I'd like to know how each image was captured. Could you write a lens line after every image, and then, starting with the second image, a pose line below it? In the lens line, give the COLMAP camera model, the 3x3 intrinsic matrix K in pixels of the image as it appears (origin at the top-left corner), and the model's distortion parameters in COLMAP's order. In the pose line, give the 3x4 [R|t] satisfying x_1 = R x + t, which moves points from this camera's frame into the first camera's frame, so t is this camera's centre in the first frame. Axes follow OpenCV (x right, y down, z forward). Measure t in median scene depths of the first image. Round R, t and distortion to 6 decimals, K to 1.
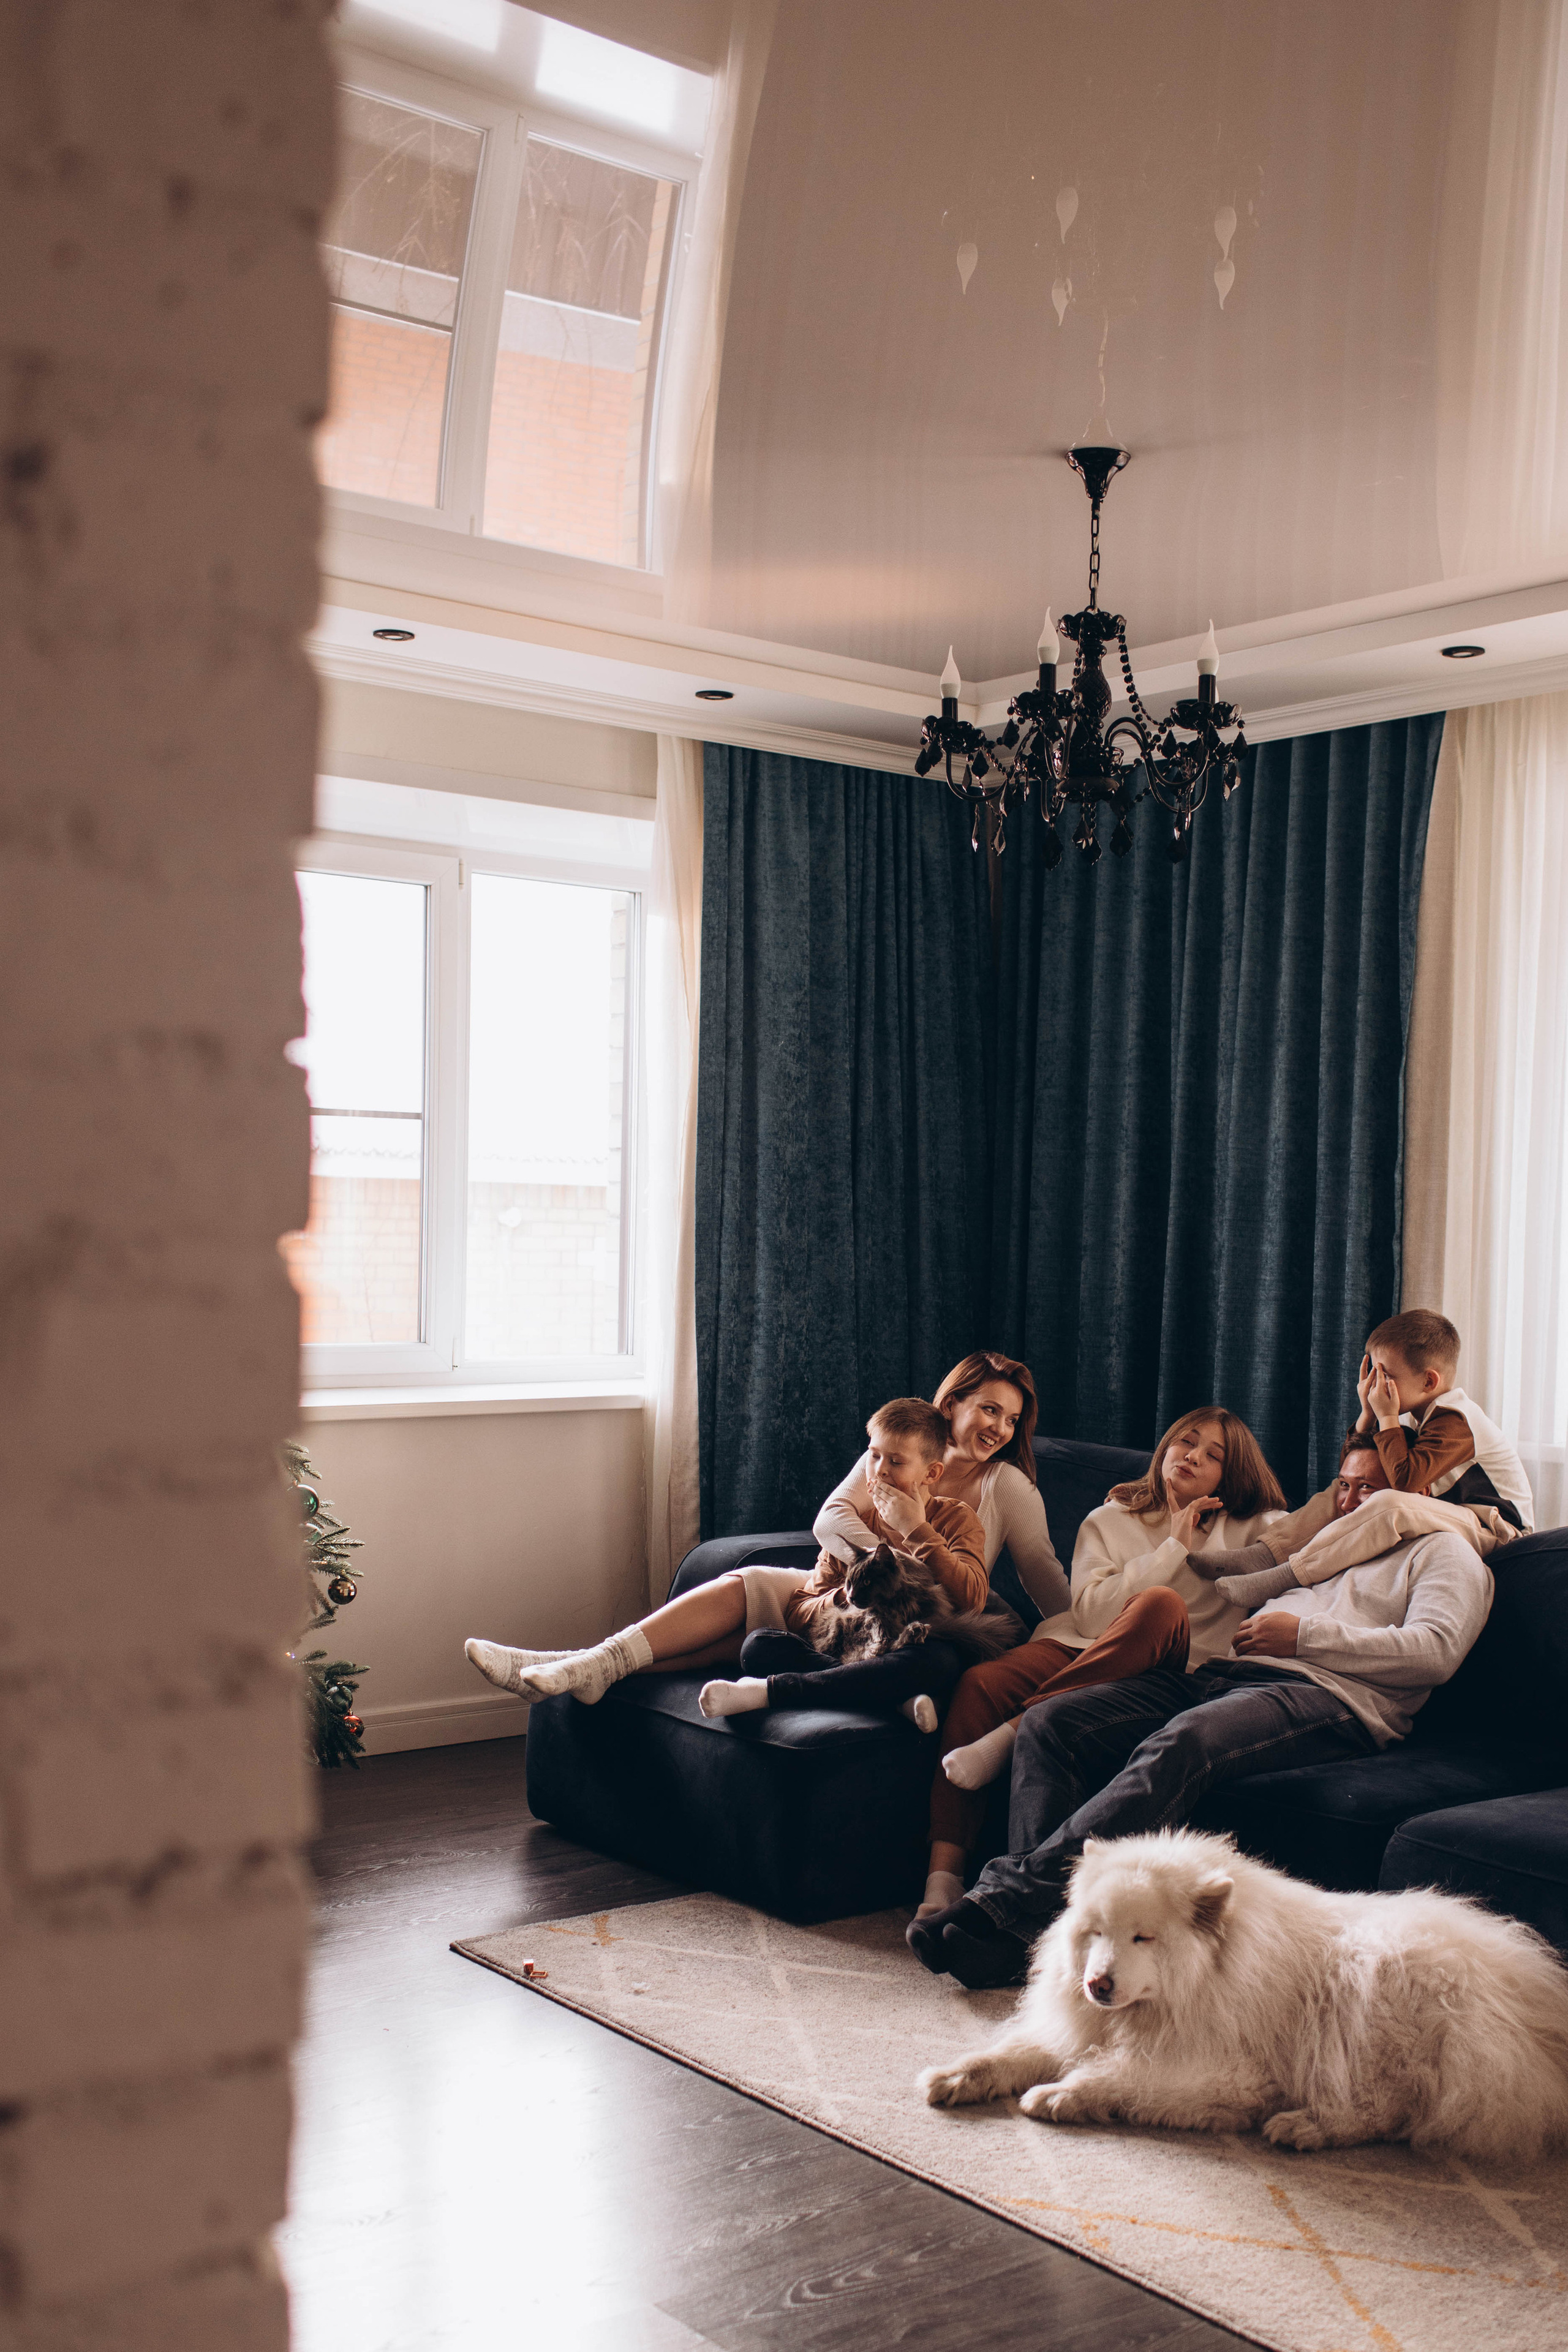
lens RADIAL K [[2386.6, 0, 783.8], [0, 2386.6, 1177.4], [0, 0, 1]] dist [-0.009309, 0.000000]
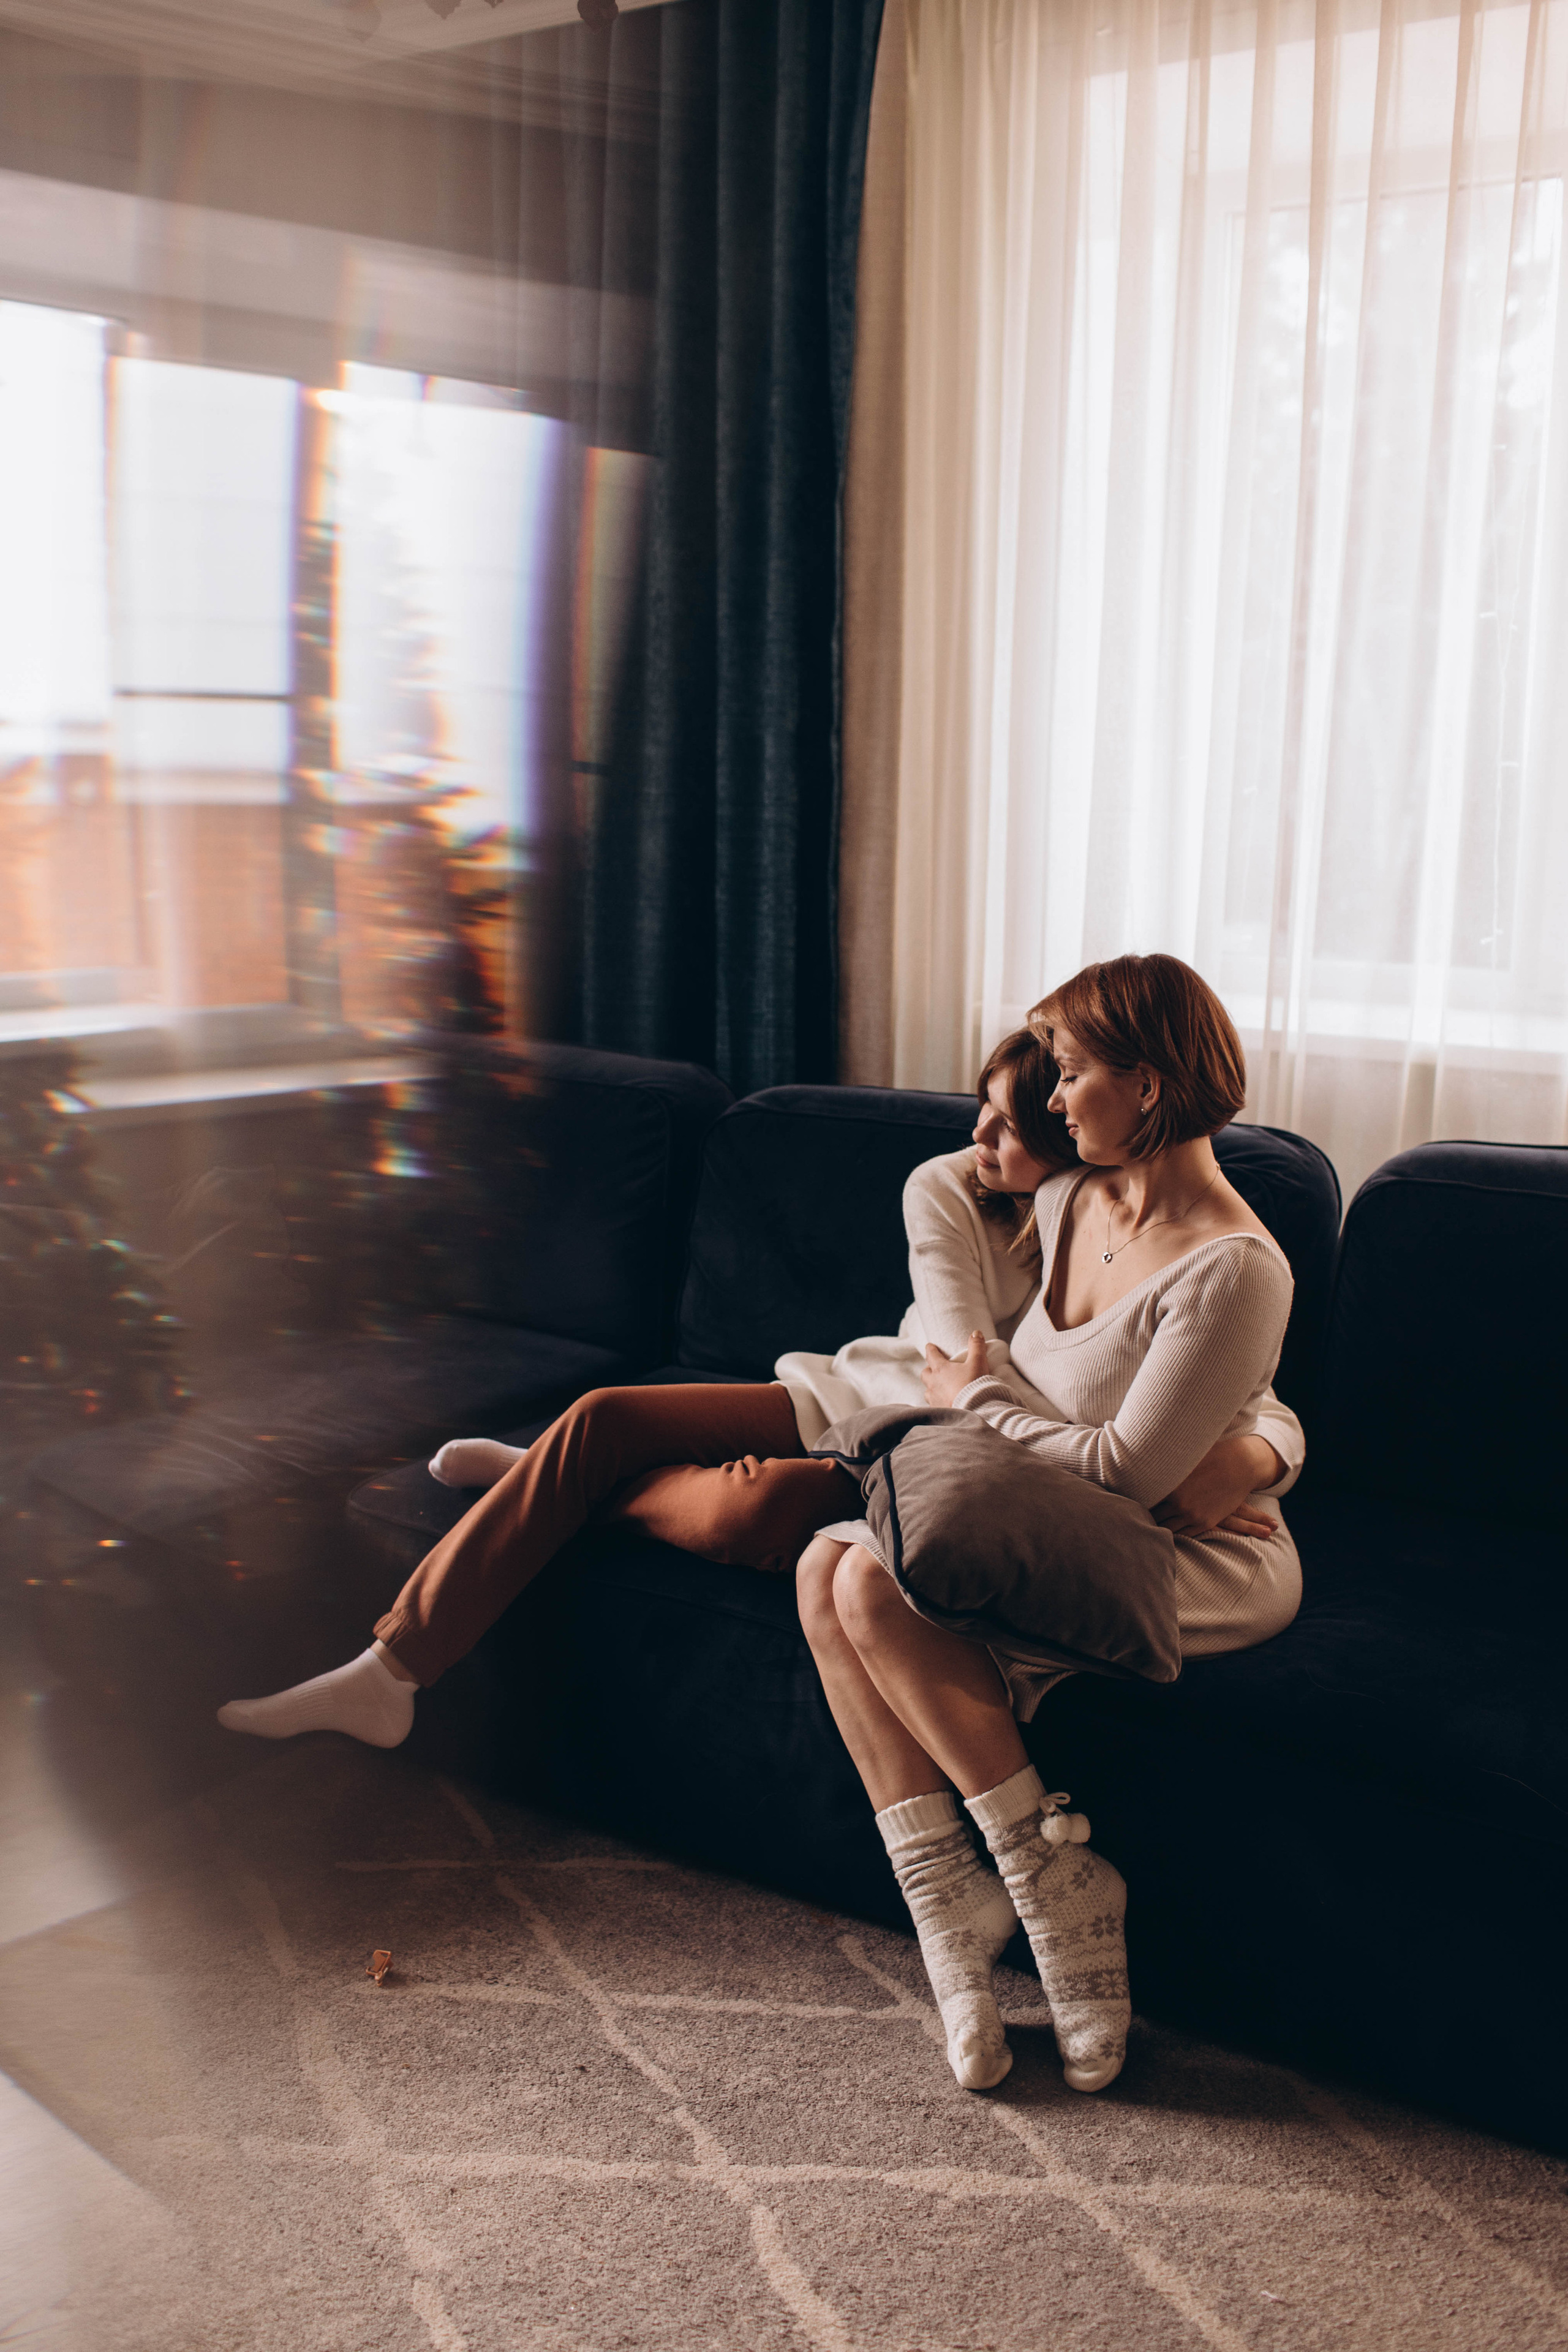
lens RADIAL K [[2386.6, 0, 788.0], [0, 2386.6, 1183.2], [0, 0, 1]] dist [-0.009309, 0.000000]
pose [[0.952118, -0.076553, 0.295991, 0.017324], [0.012595, 0.977144, 0.212206, 0.005161], [-0.305471, -0.198317, 0.931320, 0.294024]]
